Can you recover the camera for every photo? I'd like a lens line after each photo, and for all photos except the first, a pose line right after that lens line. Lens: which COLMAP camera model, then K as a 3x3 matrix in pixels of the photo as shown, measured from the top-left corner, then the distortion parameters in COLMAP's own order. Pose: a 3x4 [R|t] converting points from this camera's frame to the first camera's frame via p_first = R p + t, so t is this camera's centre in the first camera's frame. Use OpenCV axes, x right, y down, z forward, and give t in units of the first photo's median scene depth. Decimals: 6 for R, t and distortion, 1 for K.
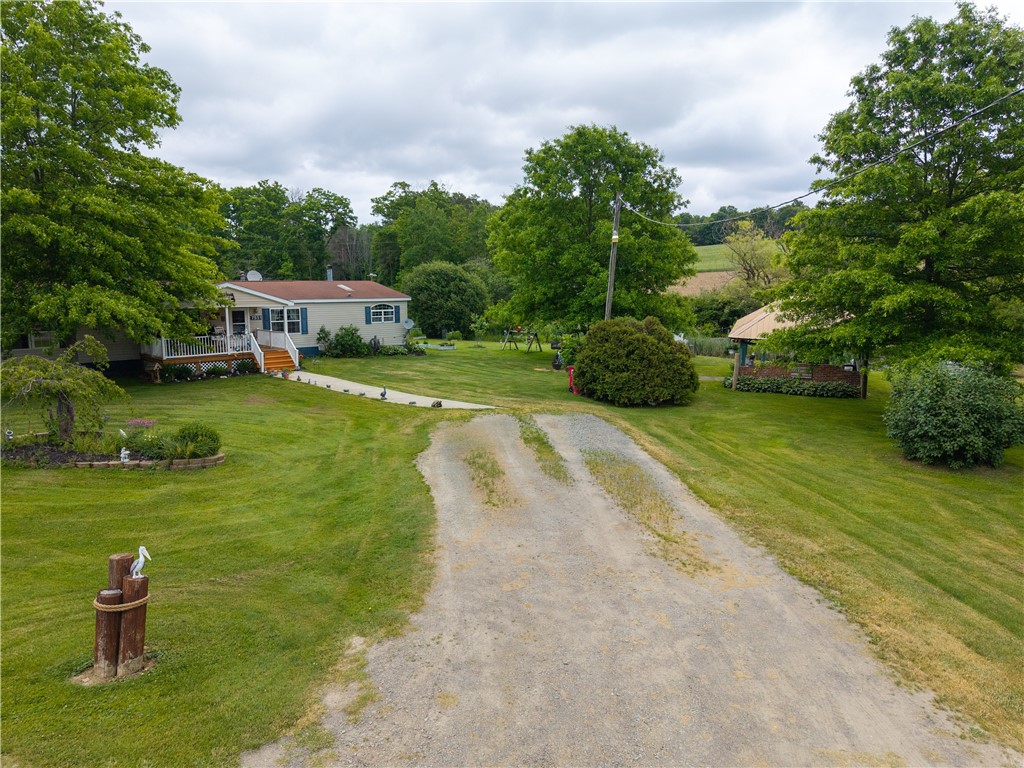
lens RADIAL K [[694.0, 0, 510.7], [0, 694.0, 380.6], [0, 0, 1]] dist [0.010816, -0.007273]
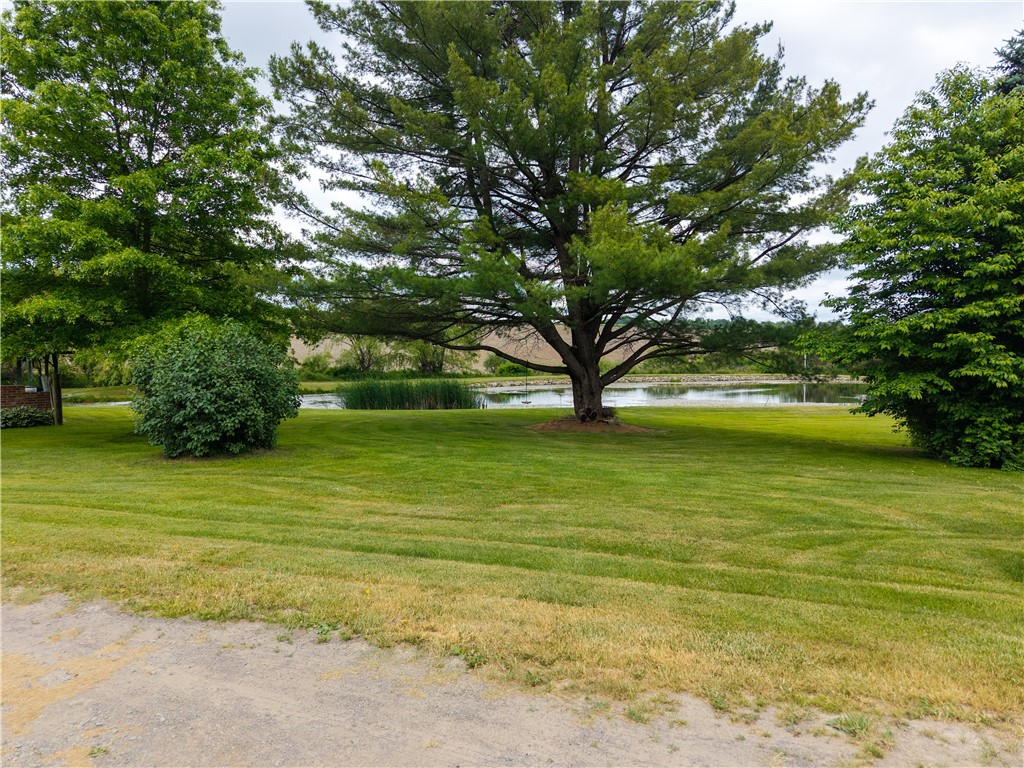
lens RADIAL K [[694.0, 0, 513.3], [0, 694.0, 378.2], [0, 0, 1]] dist [0.010816, -0.007273]
pose [[0.440066, -0.038866, 0.897124, 0.135930], [0.137143, 0.990251, -0.024372, 0.185774], [-0.887431, 0.133759, 0.441106, 0.654234]]
